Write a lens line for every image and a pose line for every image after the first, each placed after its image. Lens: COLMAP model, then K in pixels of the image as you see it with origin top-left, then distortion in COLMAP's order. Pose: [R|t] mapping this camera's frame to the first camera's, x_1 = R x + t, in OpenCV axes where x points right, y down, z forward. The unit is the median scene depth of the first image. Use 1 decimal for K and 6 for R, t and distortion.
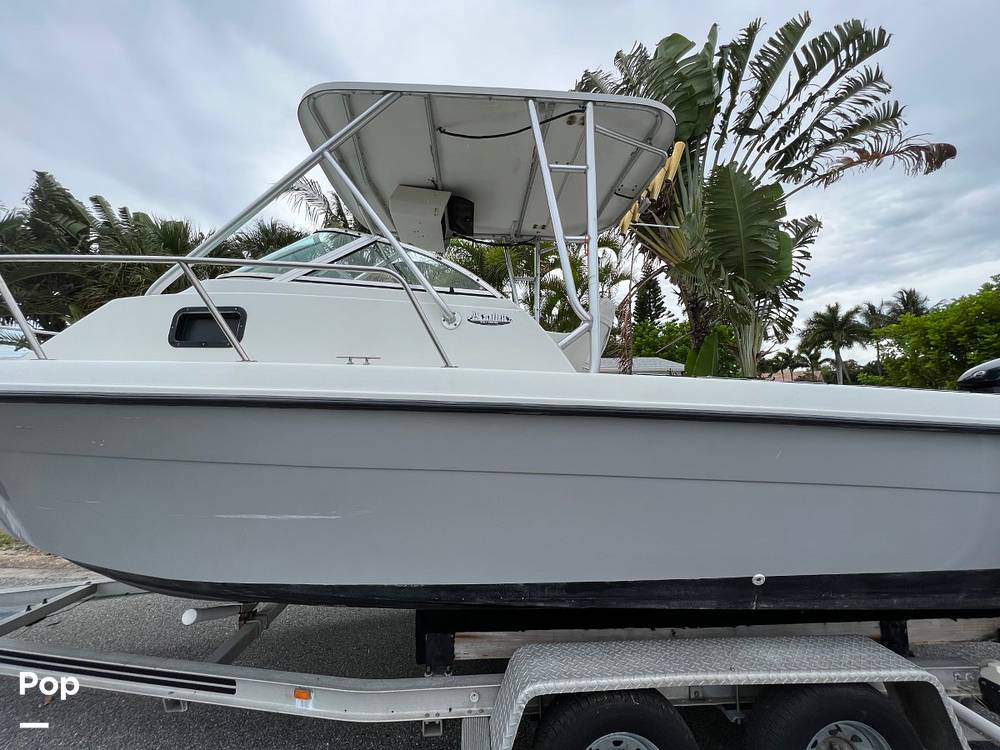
lens RADIAL K [[399.7, 0, 500.1], [0, 399.7, 378.1], [0, 0, 1]] dist [0.000355, 0.000068]
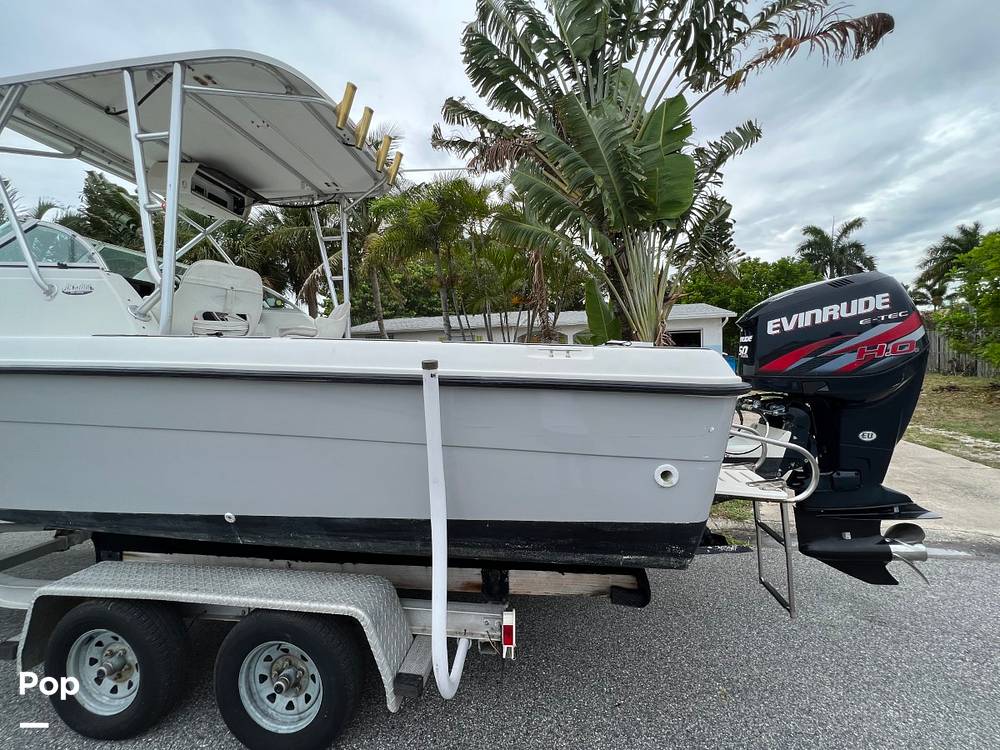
lens RADIAL K [[400.3, 0, 497.7], [0, 400.3, 376.0], [0, 0, 1]] dist [-0.001067, -0.000151]
pose [[0.982077, -0.017286, -0.187687, 0.511543], [0.037163, 0.993996, 0.102908, 0.009028], [0.184781, -0.108039, 0.976823, 0.031450]]
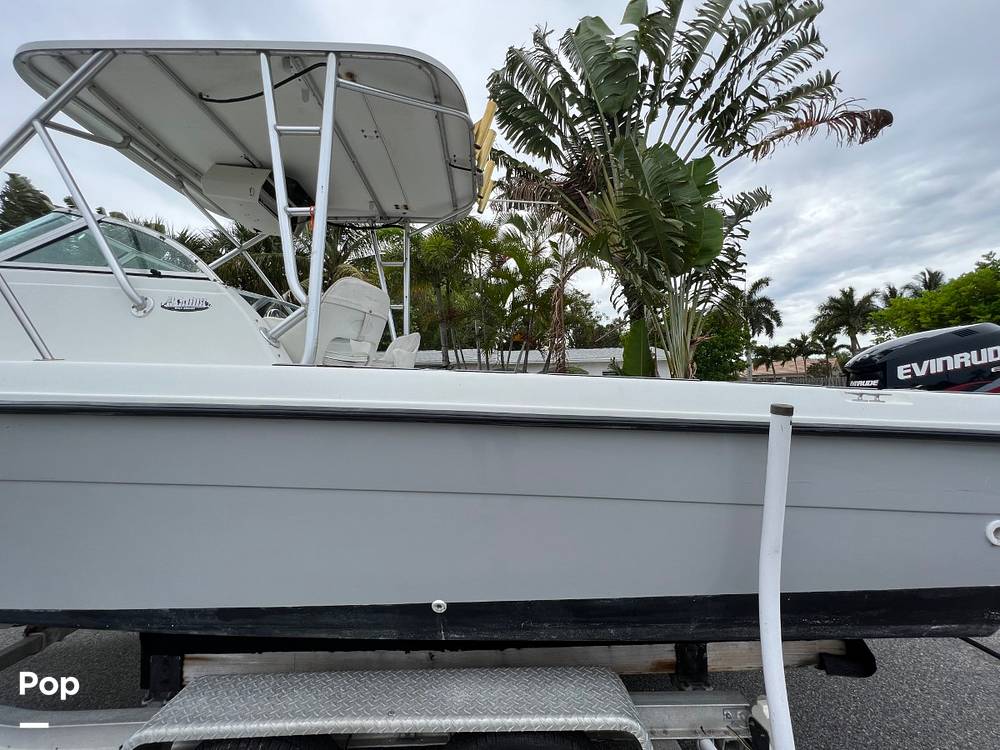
lens RADIAL K [[400.0, 0, 500.0], [0, 400.0, 375.0], [0, 0, 1]] dist [-0.000871, 0.000120]
pose [[0.999346, -0.013905, -0.033379, 0.260637], [0.014345, 0.999813, 0.012966, 0.002199], [0.033193, -0.013436, 0.999359, 0.053732]]
